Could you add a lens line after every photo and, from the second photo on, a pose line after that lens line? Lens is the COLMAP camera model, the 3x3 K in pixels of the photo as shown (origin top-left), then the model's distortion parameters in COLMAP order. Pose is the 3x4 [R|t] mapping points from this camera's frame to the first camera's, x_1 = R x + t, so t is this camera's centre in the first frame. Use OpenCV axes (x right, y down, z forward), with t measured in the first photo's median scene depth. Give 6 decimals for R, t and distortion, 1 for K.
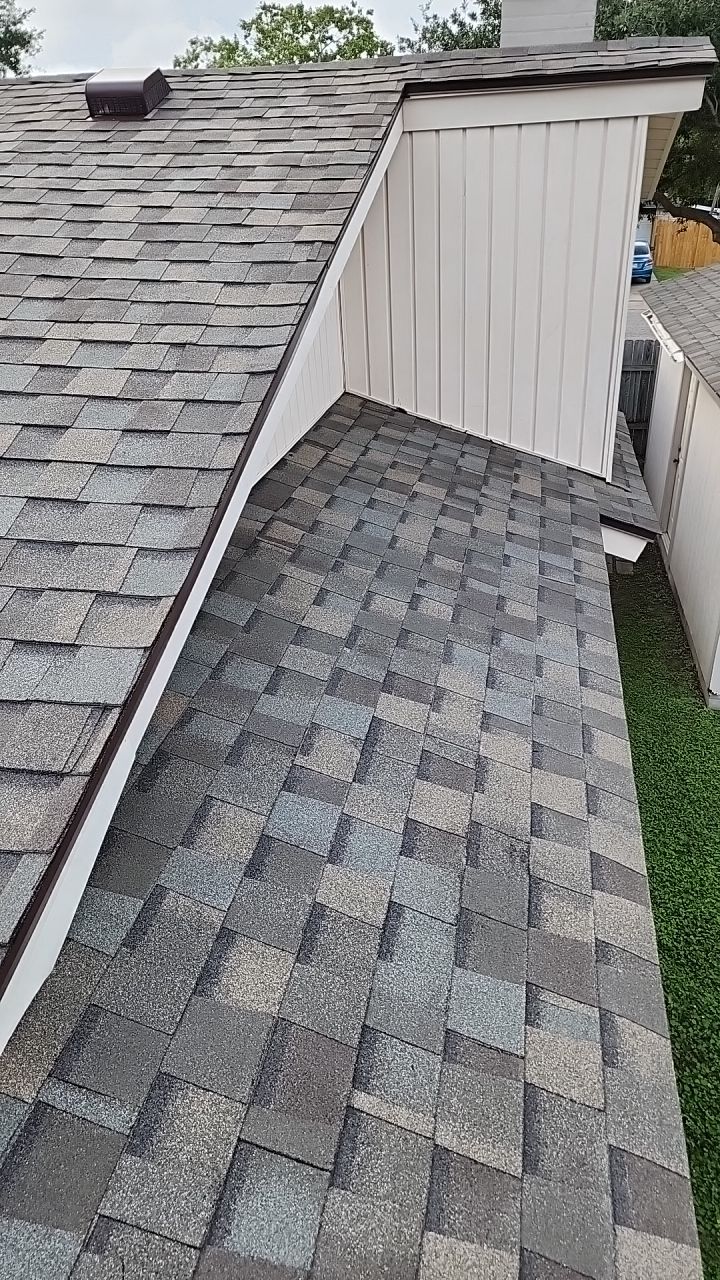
lens RADIAL K [[845.7, 0, 363.8], [0, 845.7, 643.8], [0, 0, 1]] dist [0.061395, -0.049366]
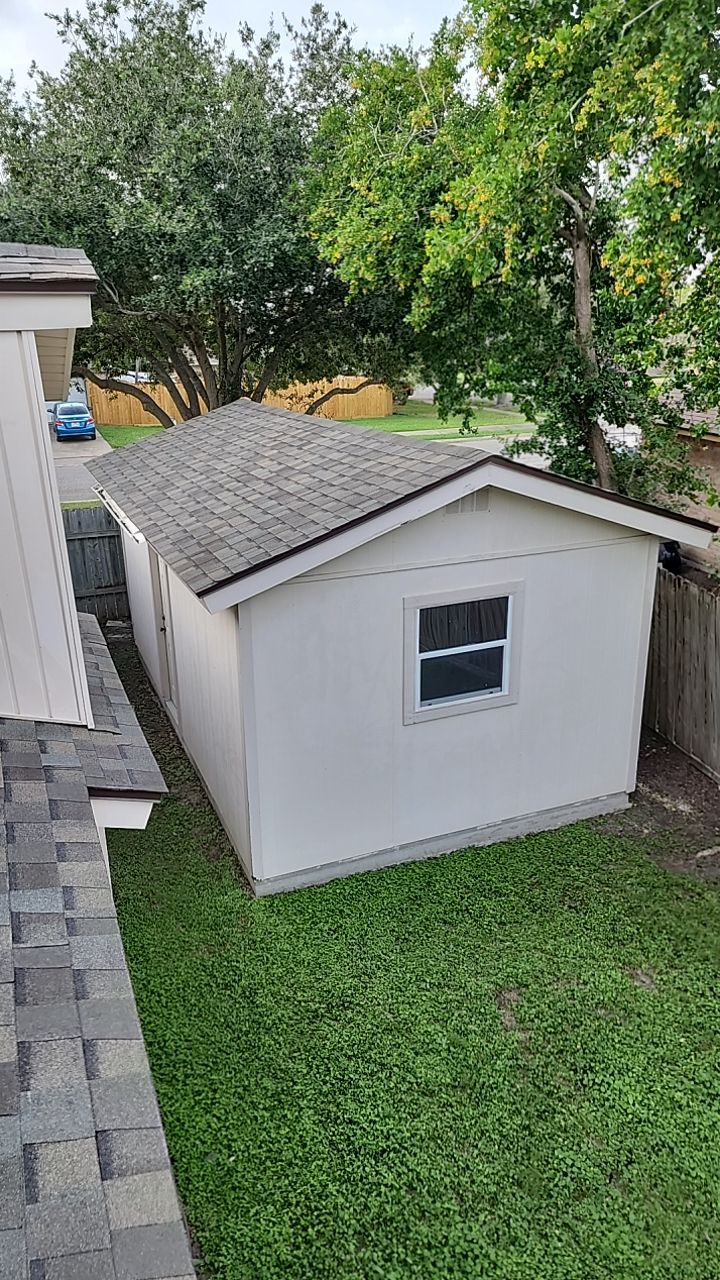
lens RADIAL K [[845.7, 0, 368.1], [0, 845.7, 633.6], [0, 0, 1]] dist [0.061395, -0.049366]
pose [[0.825669, -0.168964, 0.538259, 0.079976], [0.255812, 0.962503, -0.090269, -0.134976], [-0.502823, 0.212226, 0.837931, 0.151808]]
